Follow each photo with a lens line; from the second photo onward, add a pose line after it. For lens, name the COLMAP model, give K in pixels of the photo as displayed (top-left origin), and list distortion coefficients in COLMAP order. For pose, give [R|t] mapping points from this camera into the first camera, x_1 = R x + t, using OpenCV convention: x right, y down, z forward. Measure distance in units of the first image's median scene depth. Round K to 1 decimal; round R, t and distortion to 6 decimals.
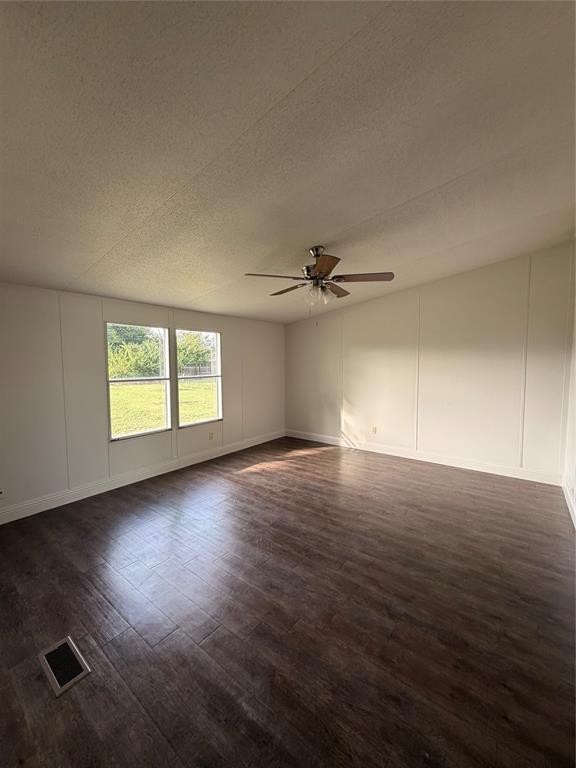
lens RADIAL K [[303.3, 0, 294.0], [0, 303.3, 388.1], [0, 0, 1]] dist [0.003451, 0.000109]
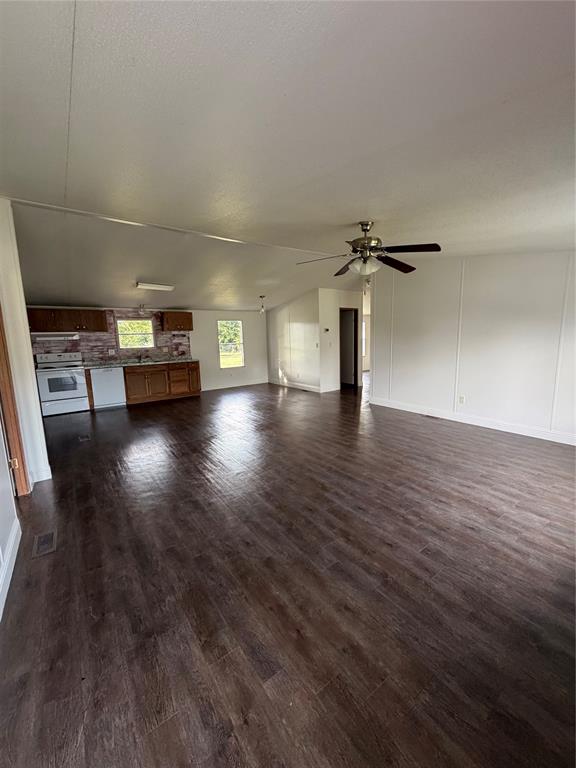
lens RADIAL K [[303.3, 0, 292.0], [0, 303.3, 381.8], [0, 0, 1]] dist [0.003451, 0.000109]
pose [[0.955152, 0.018344, -0.295546, 0.617088], [0.004808, 0.996987, 0.077421, 0.053731], [0.296076, -0.075370, 0.952186, -0.737598]]
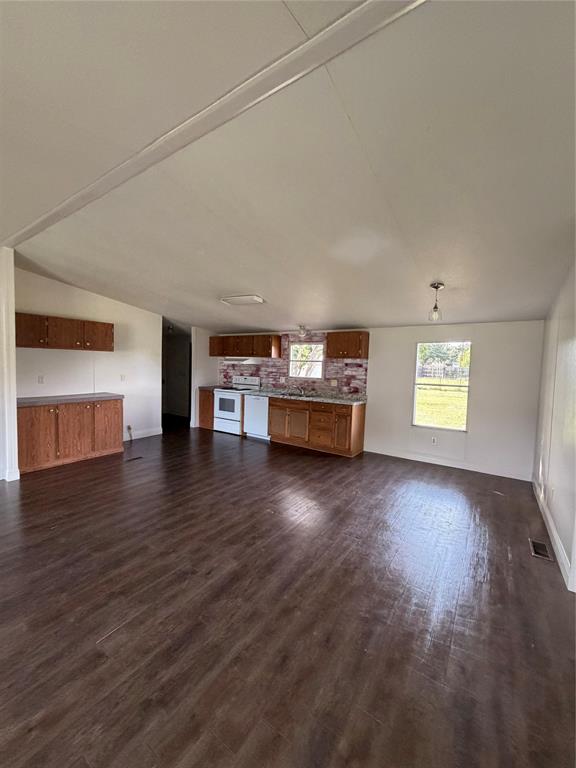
lens RADIAL K [[303.3, 0, 294.2], [0, 303.3, 382.2], [0, 0, 1]] dist [0.003451, 0.000109]
pose [[0.049669, 0.058216, -0.997068, 0.684519], [-0.104856, 0.993087, 0.052760, -0.045461], [0.993246, 0.101928, 0.055430, 0.392792]]
